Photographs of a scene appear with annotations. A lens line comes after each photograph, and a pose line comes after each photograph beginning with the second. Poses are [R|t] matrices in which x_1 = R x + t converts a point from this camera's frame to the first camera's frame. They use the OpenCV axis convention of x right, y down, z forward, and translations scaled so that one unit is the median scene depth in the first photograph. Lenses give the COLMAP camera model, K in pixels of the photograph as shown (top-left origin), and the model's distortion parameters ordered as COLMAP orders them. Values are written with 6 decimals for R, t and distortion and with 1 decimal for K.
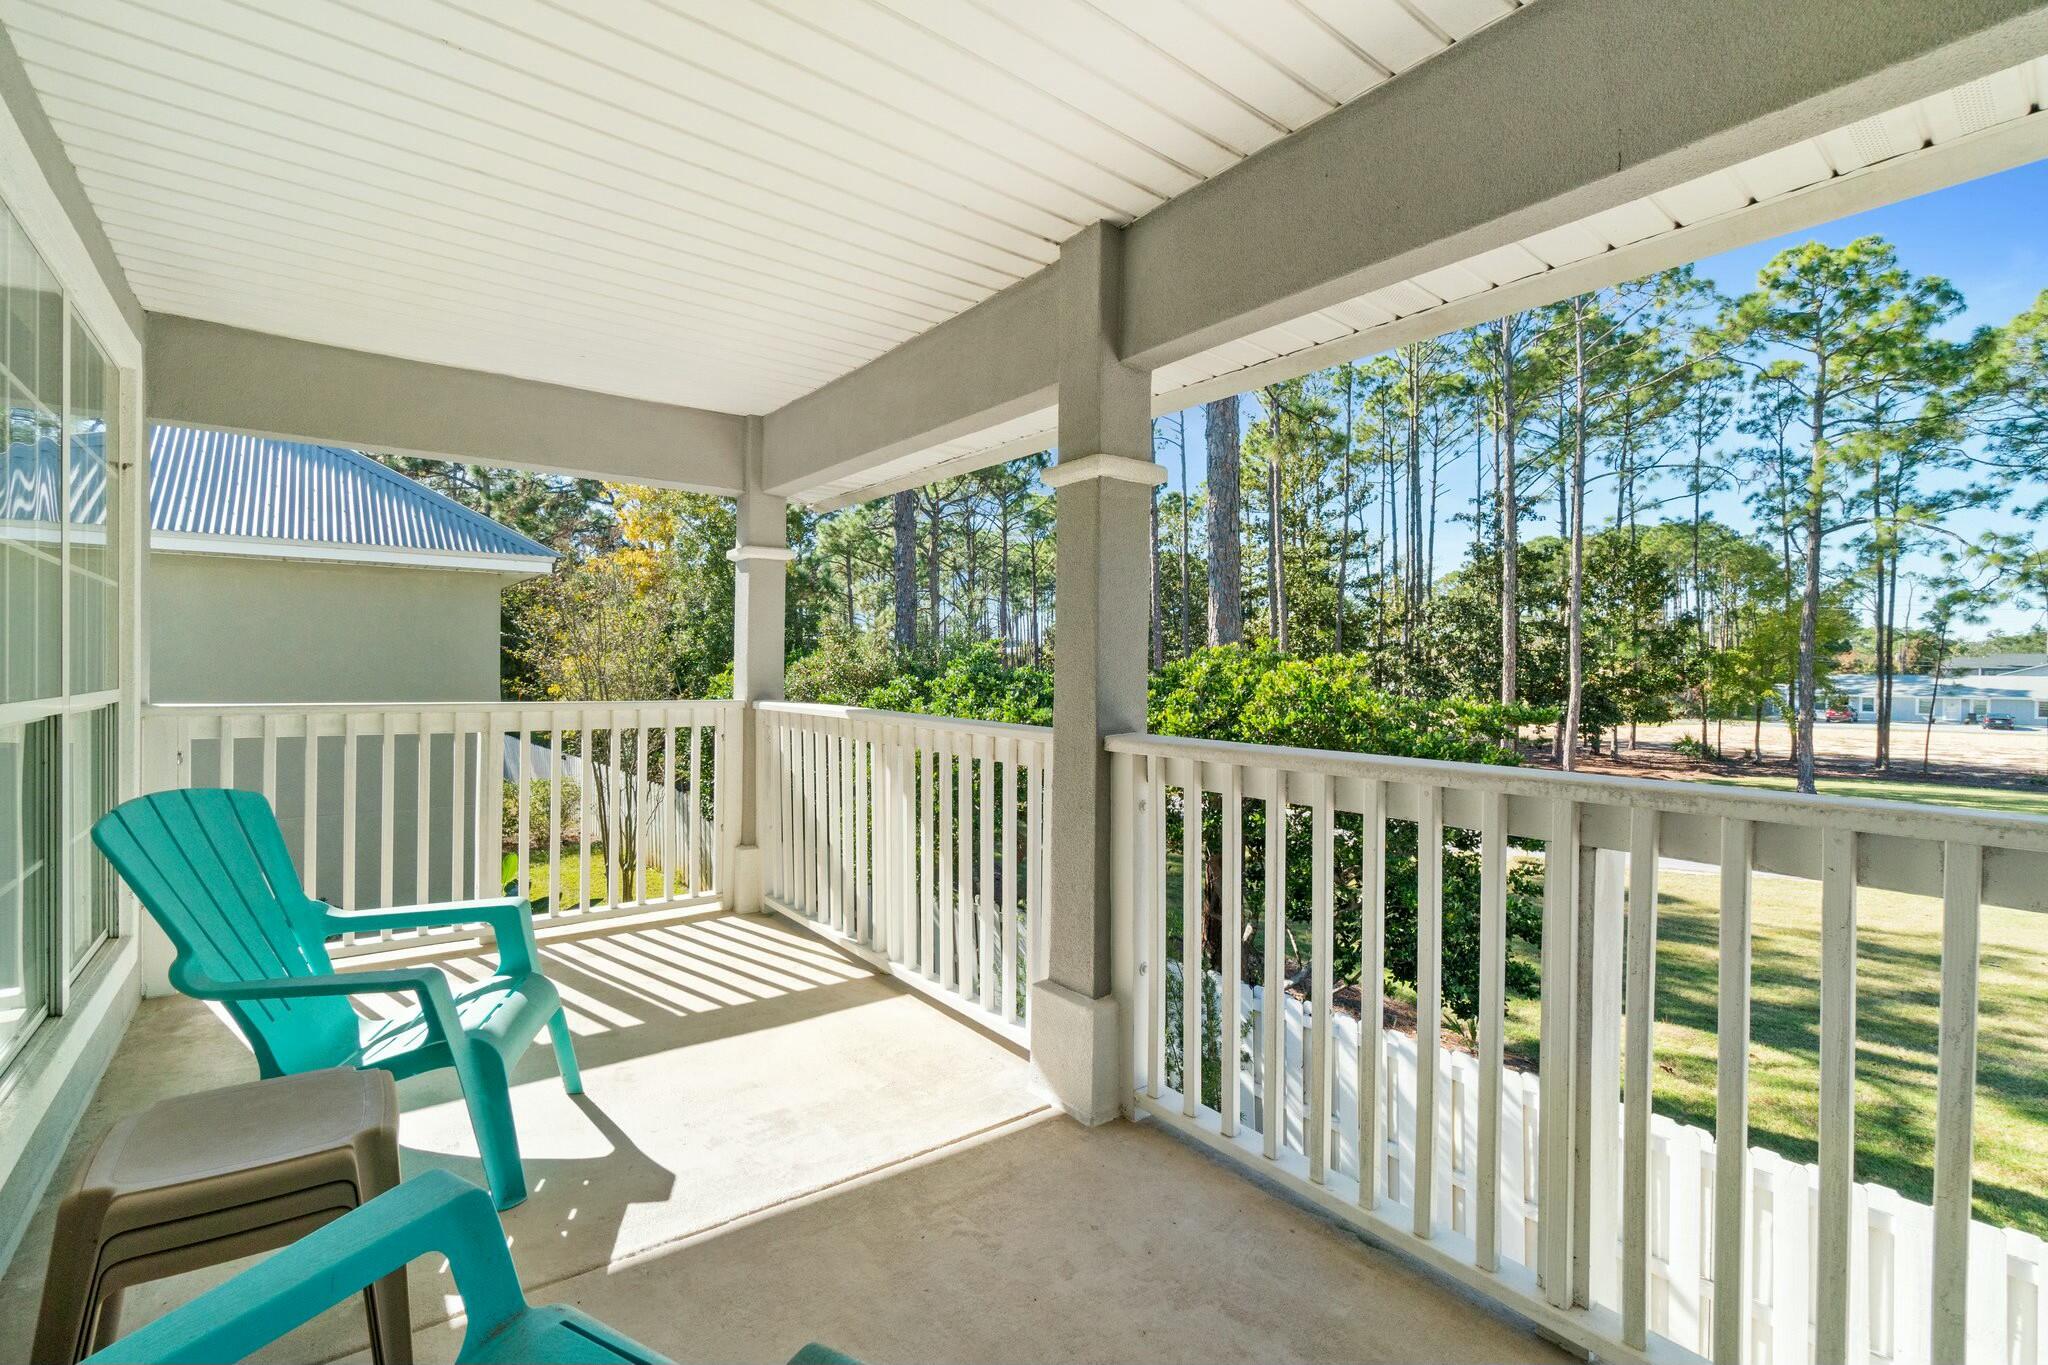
lens RADIAL K [[905.7, 0, 1022.8], [0, 905.7, 676.8], [0, 0, 1]] dist [0.000108, 0.000553]
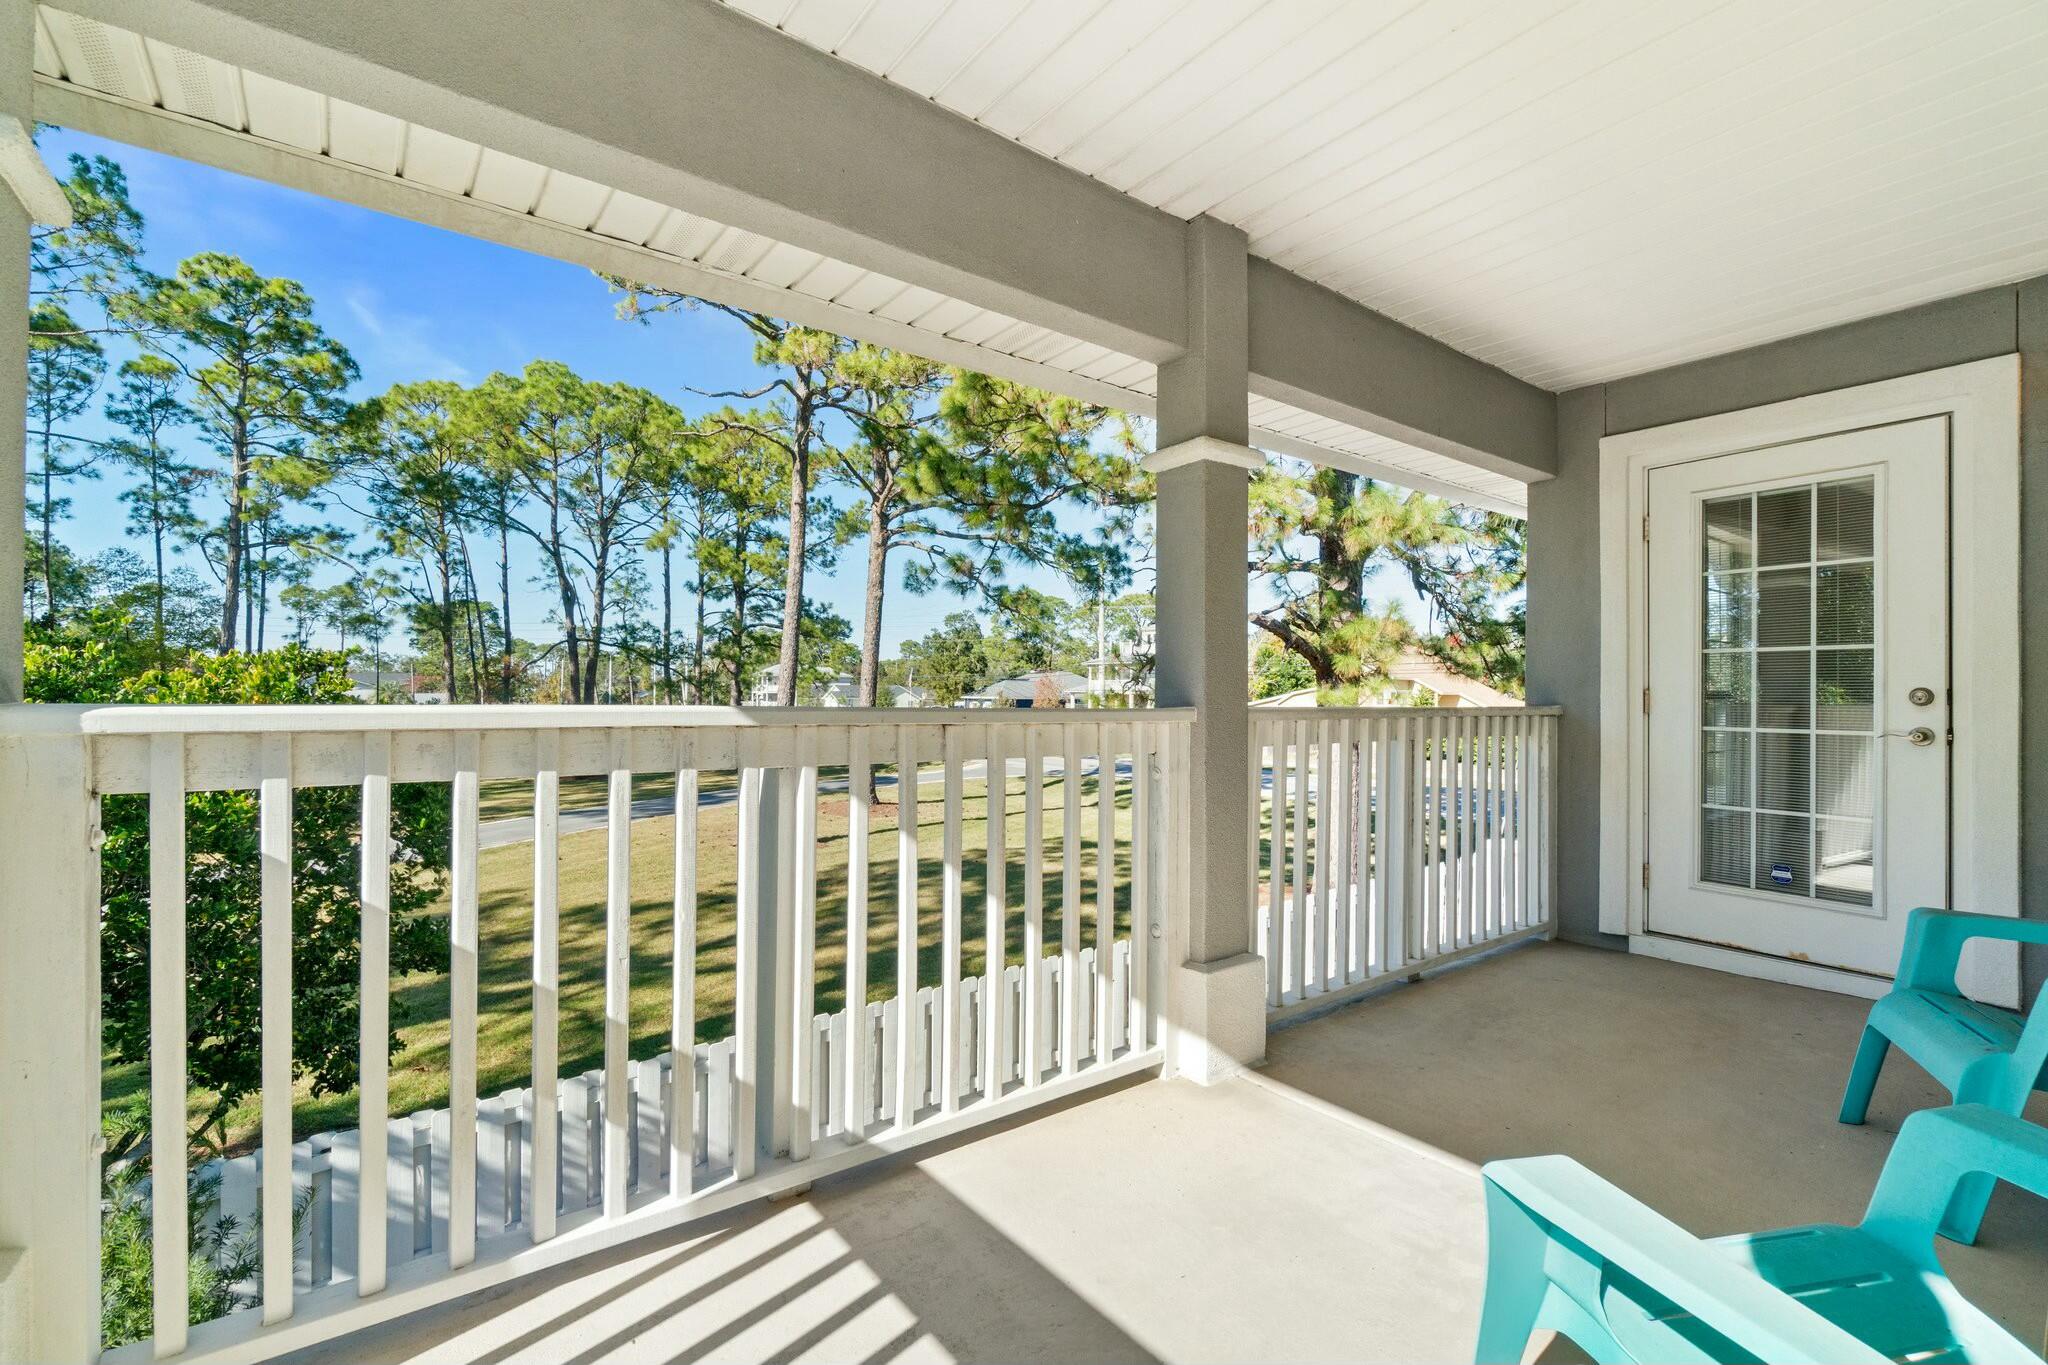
lens RADIAL K [[860.9, 0, 1020.6], [0, 860.9, 696.8], [0, 0, 1]] dist [0.002050, 0.000410]
pose [[0.037788, -0.013259, 0.999198, -0.068478], [0.004593, 0.999904, 0.013094, 0.002552], [-0.999275, 0.004094, 0.037845, 0.088137]]
